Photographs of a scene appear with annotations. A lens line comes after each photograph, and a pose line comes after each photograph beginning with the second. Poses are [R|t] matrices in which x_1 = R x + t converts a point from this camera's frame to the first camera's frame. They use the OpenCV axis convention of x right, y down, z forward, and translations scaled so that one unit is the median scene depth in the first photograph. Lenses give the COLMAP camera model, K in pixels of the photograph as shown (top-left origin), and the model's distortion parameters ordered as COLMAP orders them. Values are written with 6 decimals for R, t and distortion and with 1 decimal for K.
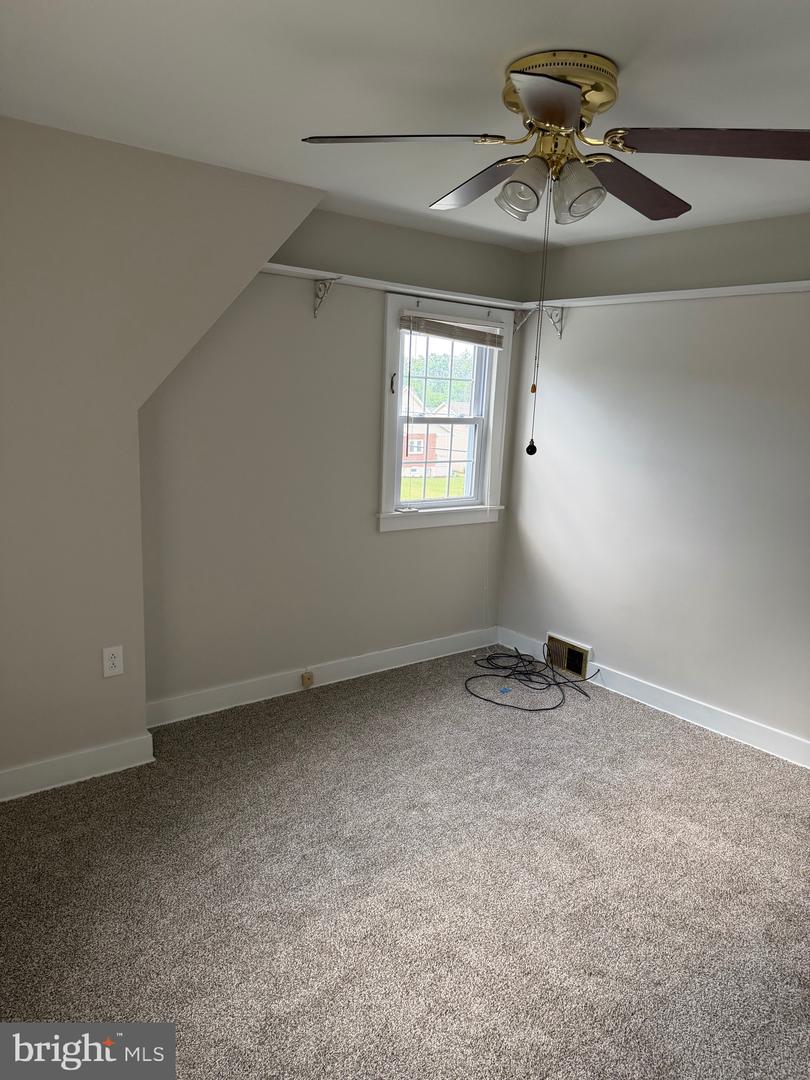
lens RADIAL K [[759.5, 0, 402.5], [0, 759.5, 541.7], [0, 0, 1]] dist [0.033843, -0.087875]
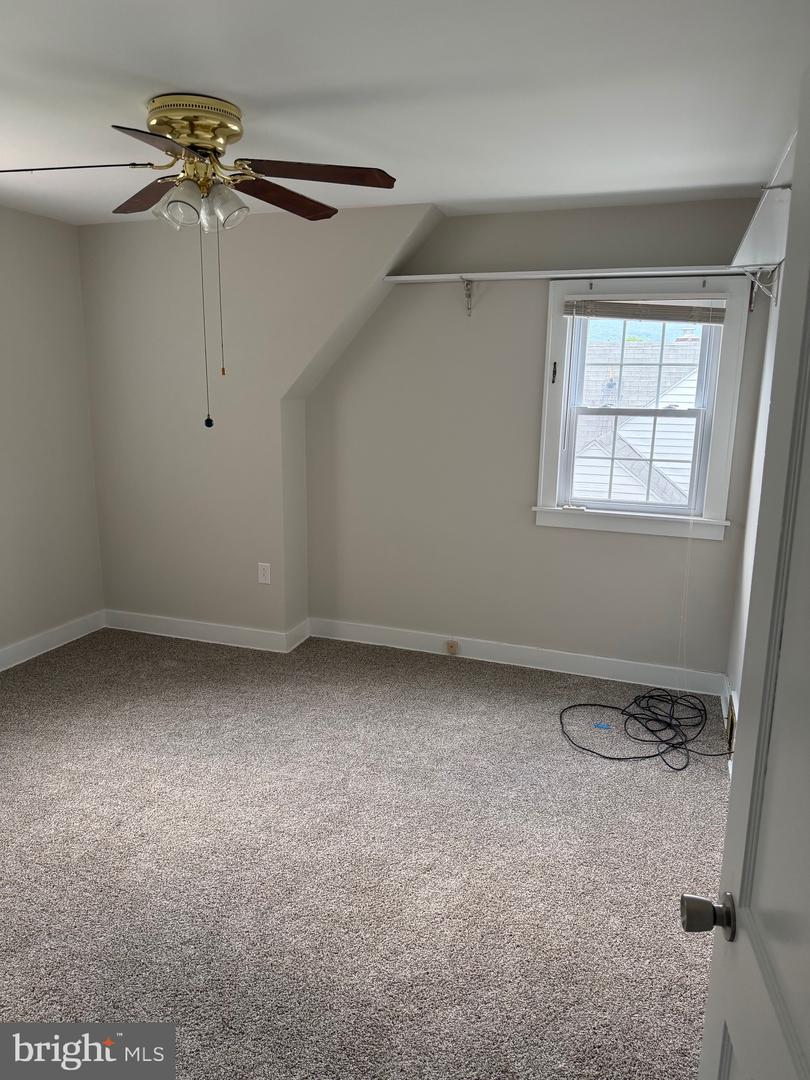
lens RADIAL K [[759.5, 0, 400.9], [0, 759.5, 531.5], [0, 0, 1]] dist [0.033843, -0.087875]
pose [[0.512172, 0.135980, -0.848050, 0.715172], [-0.155618, 0.985737, 0.064074, -0.039702], [0.844667, 0.099155, 0.526028, 0.334998]]
